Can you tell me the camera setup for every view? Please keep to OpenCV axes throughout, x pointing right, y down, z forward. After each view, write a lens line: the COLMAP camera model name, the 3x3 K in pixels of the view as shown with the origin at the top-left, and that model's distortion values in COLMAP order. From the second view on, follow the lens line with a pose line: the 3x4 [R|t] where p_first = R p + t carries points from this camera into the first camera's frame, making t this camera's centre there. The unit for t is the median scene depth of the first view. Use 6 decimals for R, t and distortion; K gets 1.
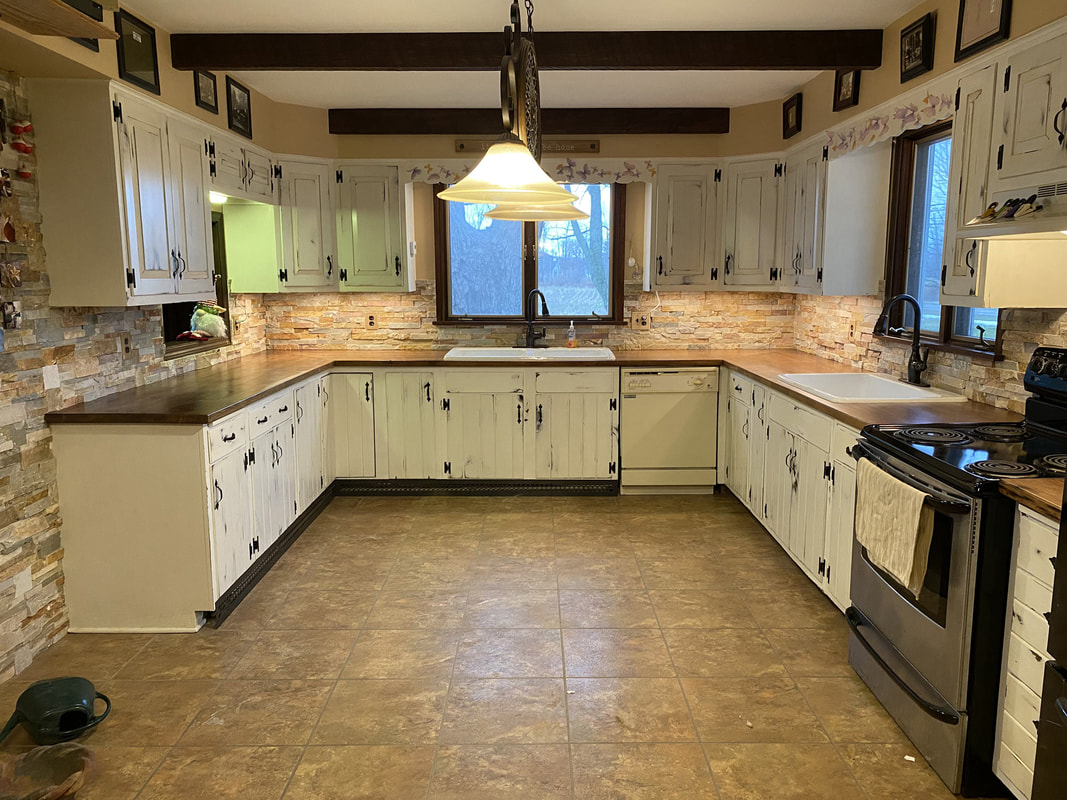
lens RADIAL K [[869.5, 0, 538.7], [0, 869.5, 405.0], [0, 0, 1]] dist [0.067313, -0.044874]
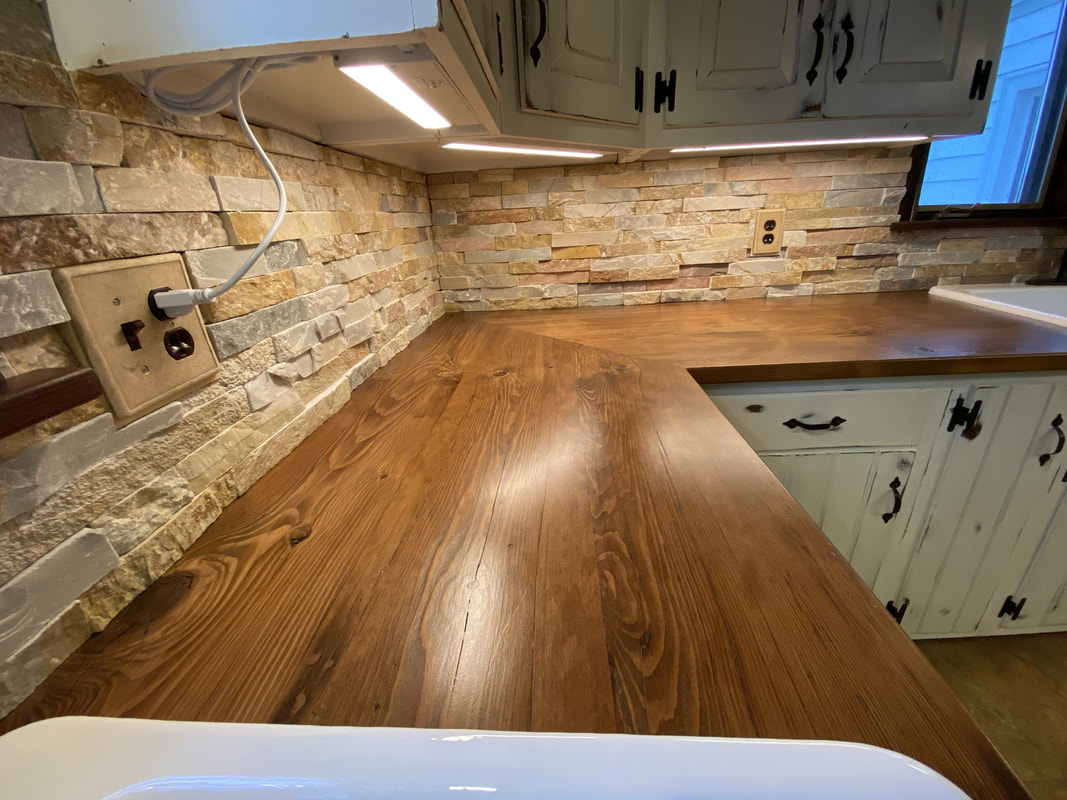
lens RADIAL K [[444.2, 0, 533.5], [0, 444.2, 400.0], [0, 0, 1]] dist [-0.000338, -0.000199]
pose [[0.031122, -0.378079, 0.925250, 0.075275], [0.211757, 0.907179, 0.363572, -0.143190], [-0.976827, 0.184613, 0.108295, 1.351296]]
